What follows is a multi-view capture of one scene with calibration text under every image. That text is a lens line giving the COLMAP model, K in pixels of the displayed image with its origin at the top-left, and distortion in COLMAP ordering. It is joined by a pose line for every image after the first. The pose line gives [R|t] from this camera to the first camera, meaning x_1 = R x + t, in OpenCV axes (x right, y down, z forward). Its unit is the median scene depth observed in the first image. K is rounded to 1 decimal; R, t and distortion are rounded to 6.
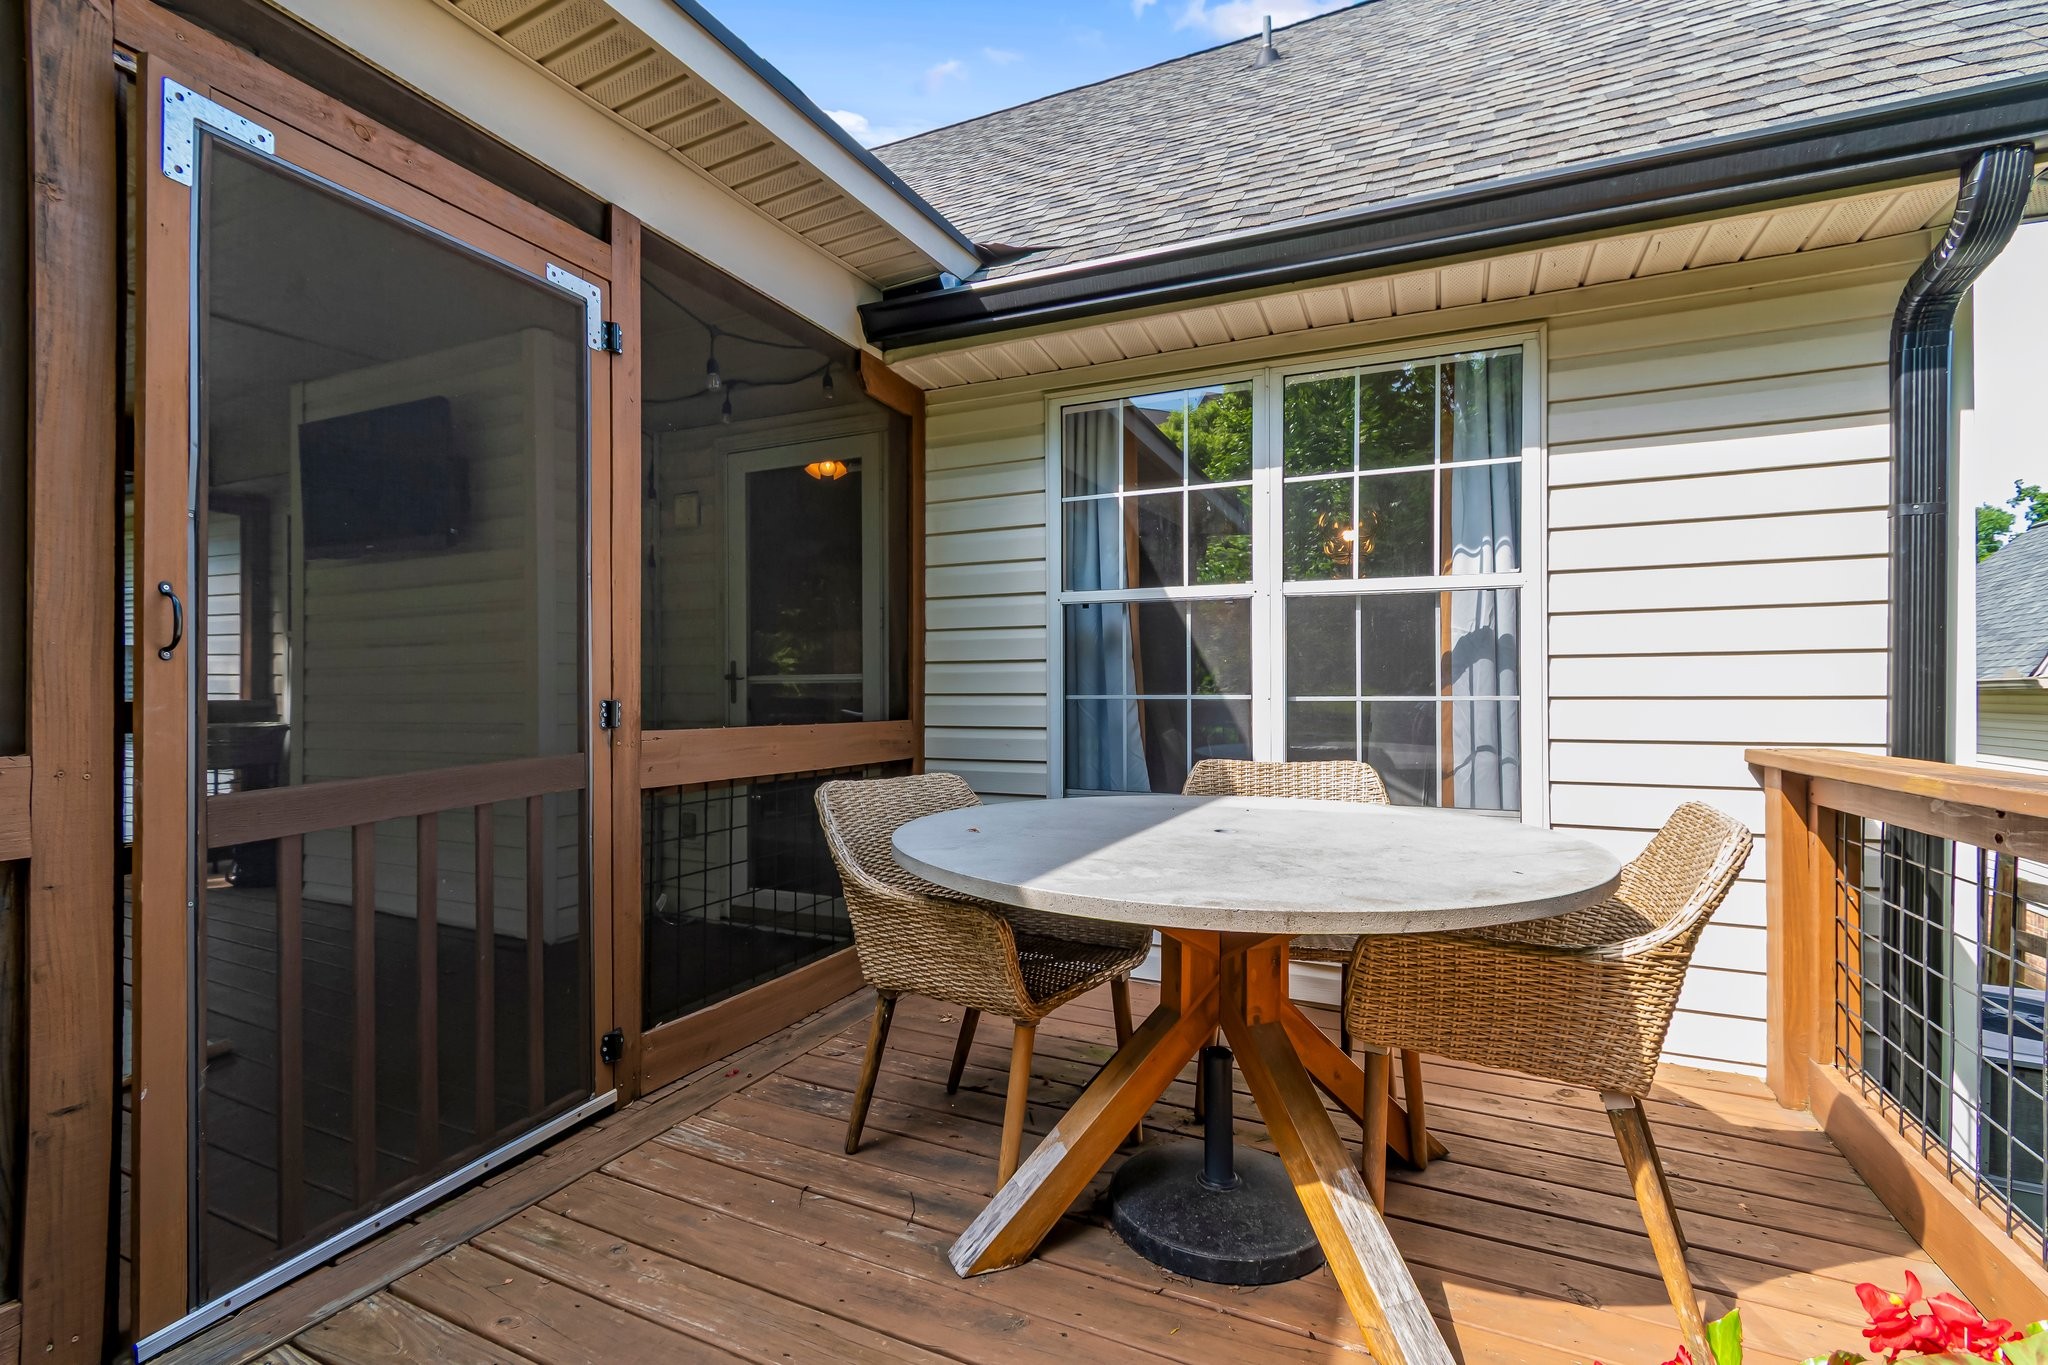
lens RADIAL K [[928.0, 0, 1048.7], [0, 928.0, 686.1], [0, 0, 1]] dist [0.000743, 0.000759]
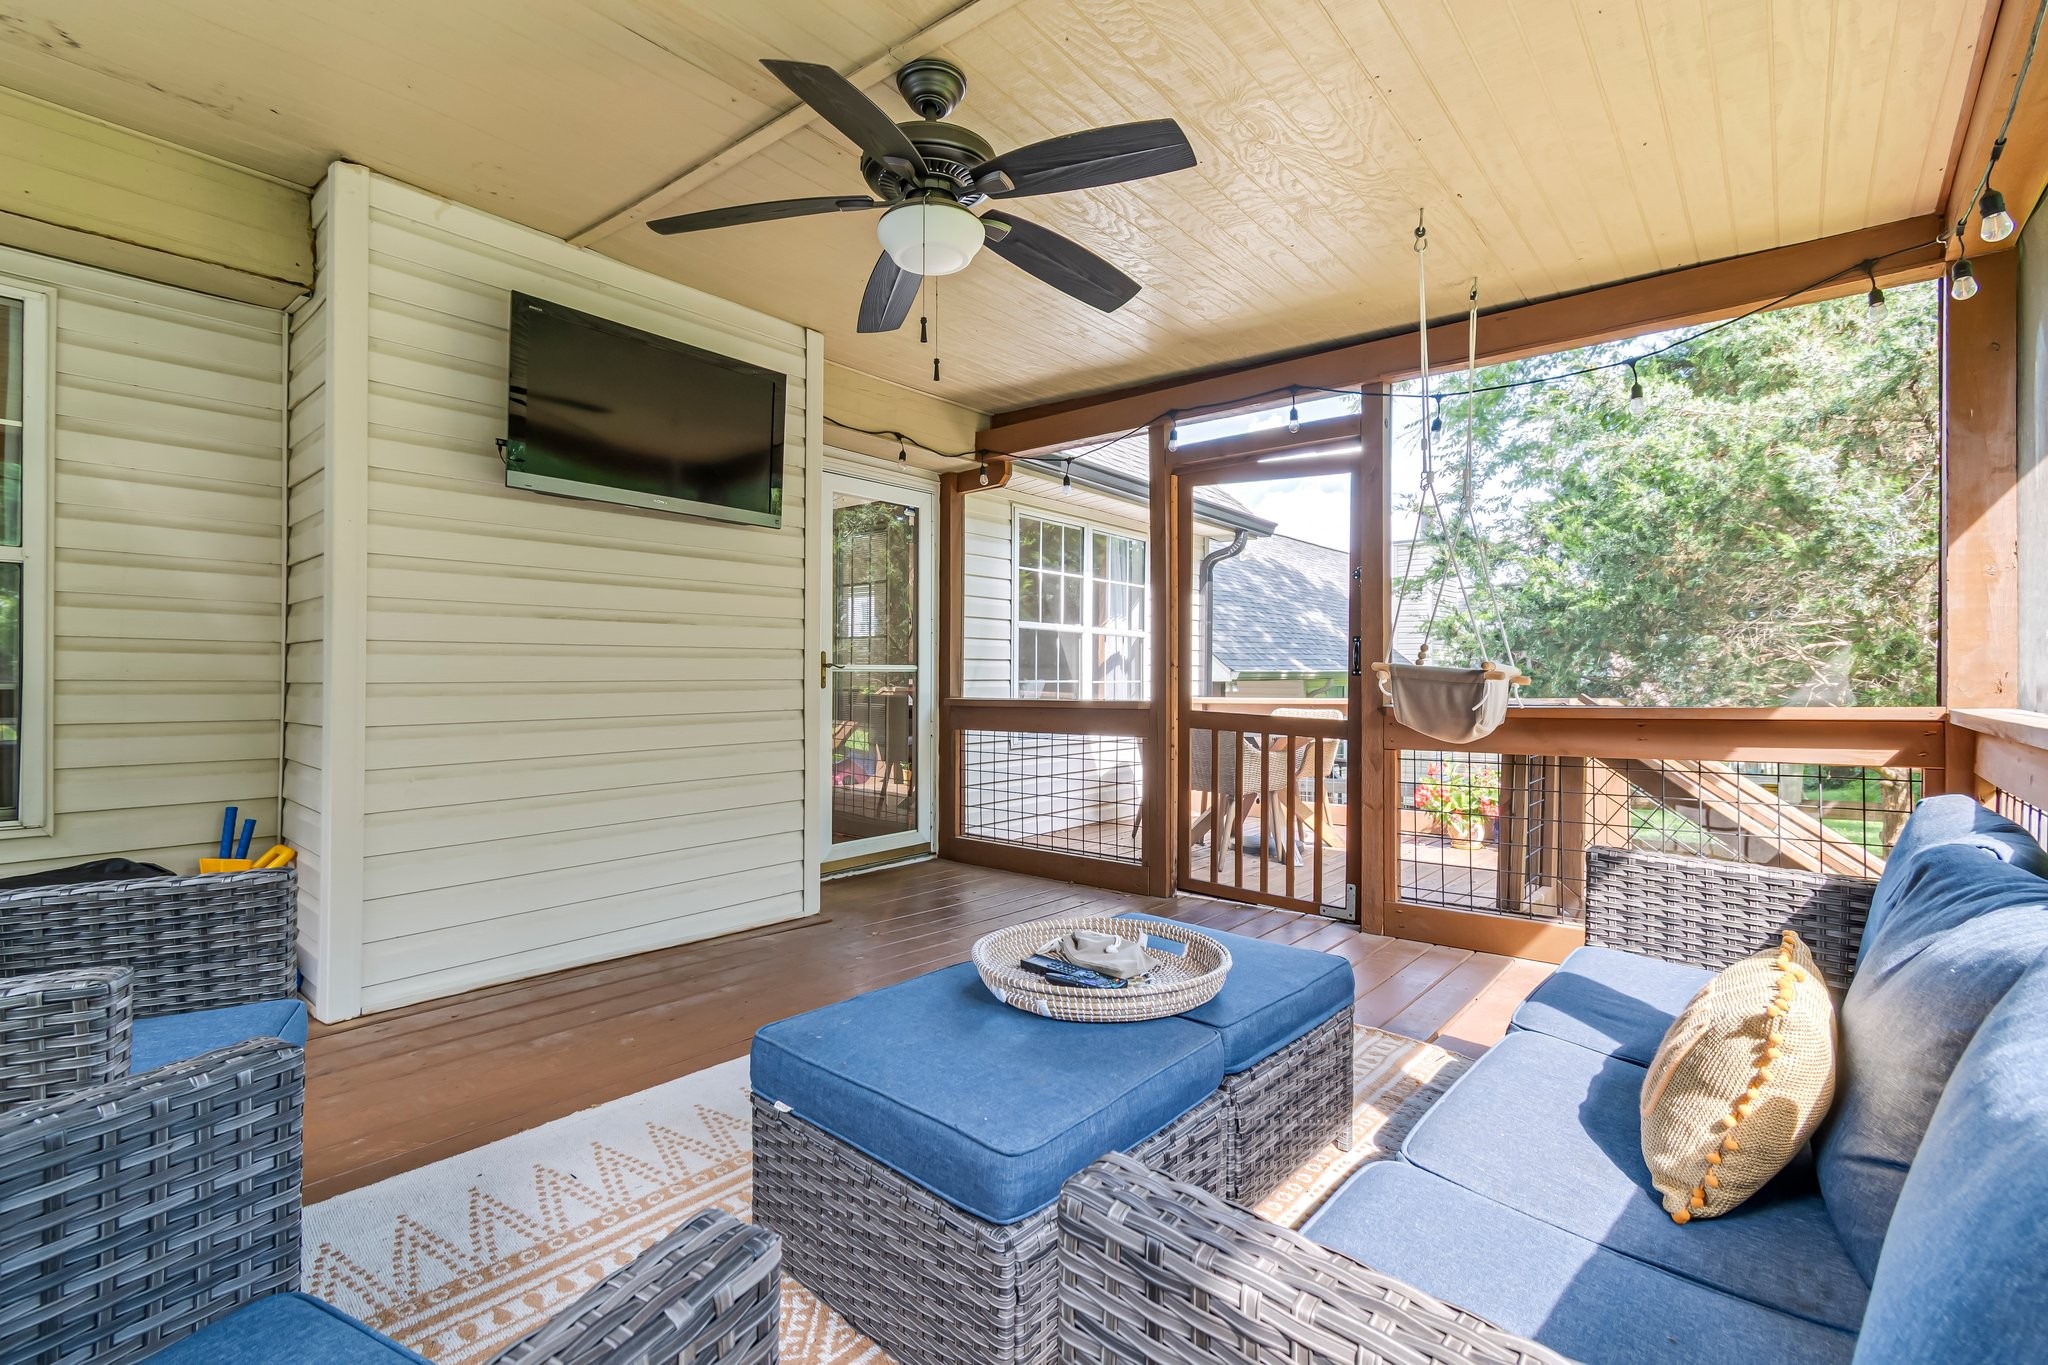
lens RADIAL K [[928.0, 0, 1048.7], [0, 928.0, 686.1], [0, 0, 1]] dist [0.000743, 0.000759]
pose [[0.245870, -0.003758, 0.969296, -1.562179], [-0.004966, 0.999974, 0.005136, 0.011339], [-0.969290, -0.006077, 0.245845, 0.486395]]
